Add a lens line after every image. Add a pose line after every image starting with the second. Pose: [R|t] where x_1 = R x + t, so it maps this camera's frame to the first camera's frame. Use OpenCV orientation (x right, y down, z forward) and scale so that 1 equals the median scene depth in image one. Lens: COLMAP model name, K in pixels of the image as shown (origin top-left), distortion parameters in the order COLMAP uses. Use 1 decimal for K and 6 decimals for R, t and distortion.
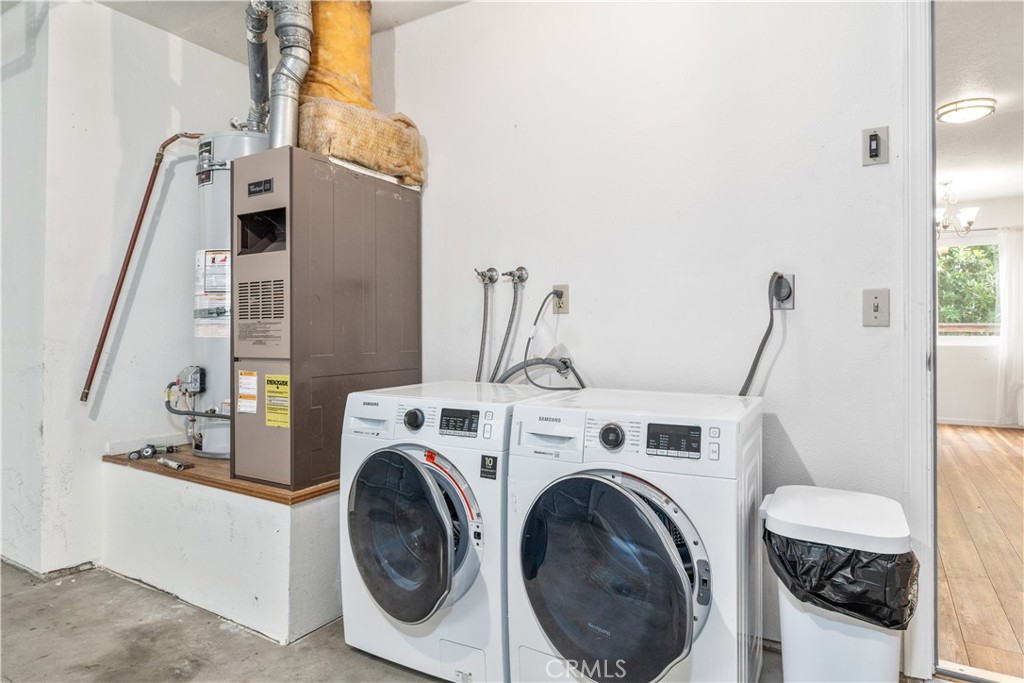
lens RADIAL K [[609.8, 0, 515.2], [0, 609.8, 320.9], [0, 0, 1]] dist [-0.001946, -0.000599]
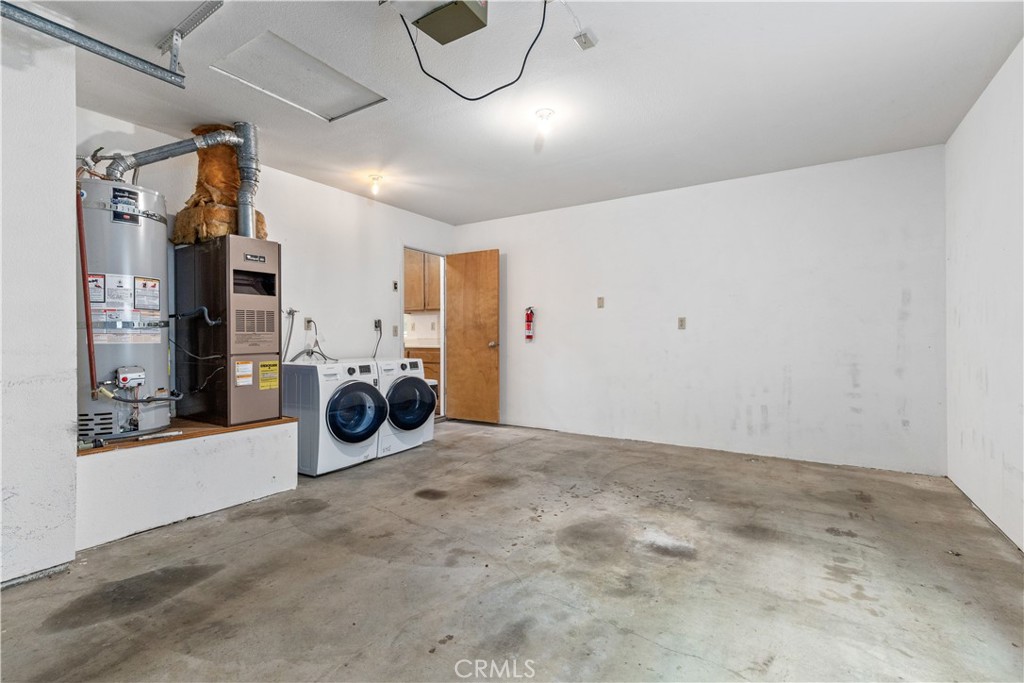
lens RADIAL K [[469.6, 0, 507.7], [0, 469.6, 347.6], [0, 0, 1]] dist [0.000194, -0.000121]
pose [[0.021578, -0.020756, 0.999552, -1.794647], [-0.009796, 0.999732, 0.020971, 0.008095], [-0.999719, -0.010244, 0.021369, 0.228046]]
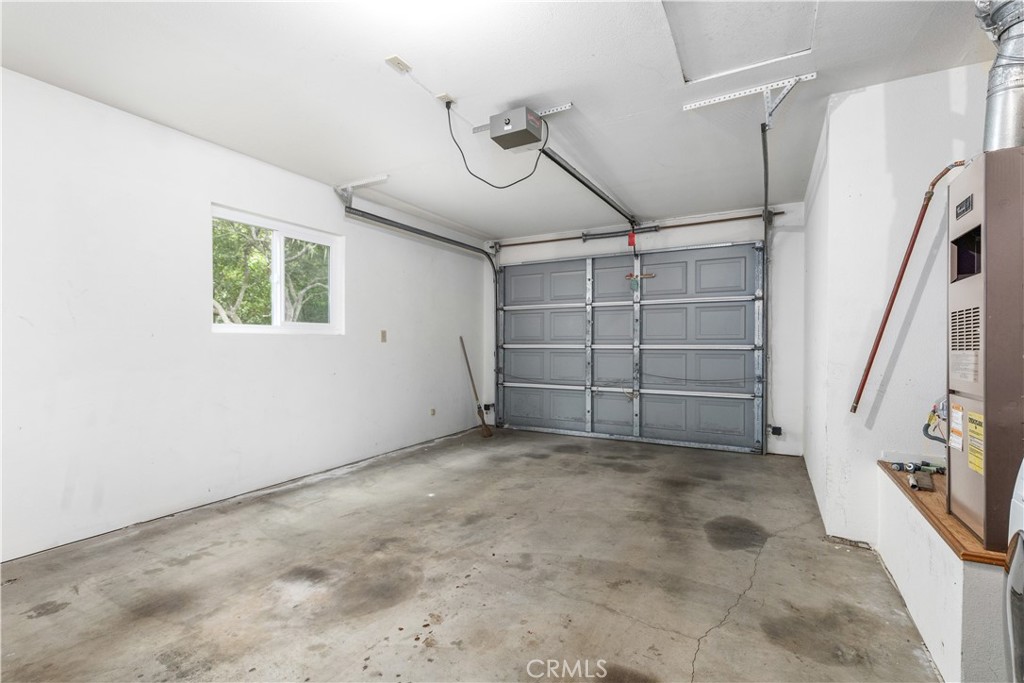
lens RADIAL K [[469.6, 0, 507.7], [0, 469.6, 347.6], [0, 0, 1]] dist [0.000194, -0.000121]
pose [[0.036223, 0.009094, -0.999302, 0.268494], [0.009970, 0.999906, 0.009461, -0.021309], [0.999294, -0.010306, 0.036129, 0.285183]]
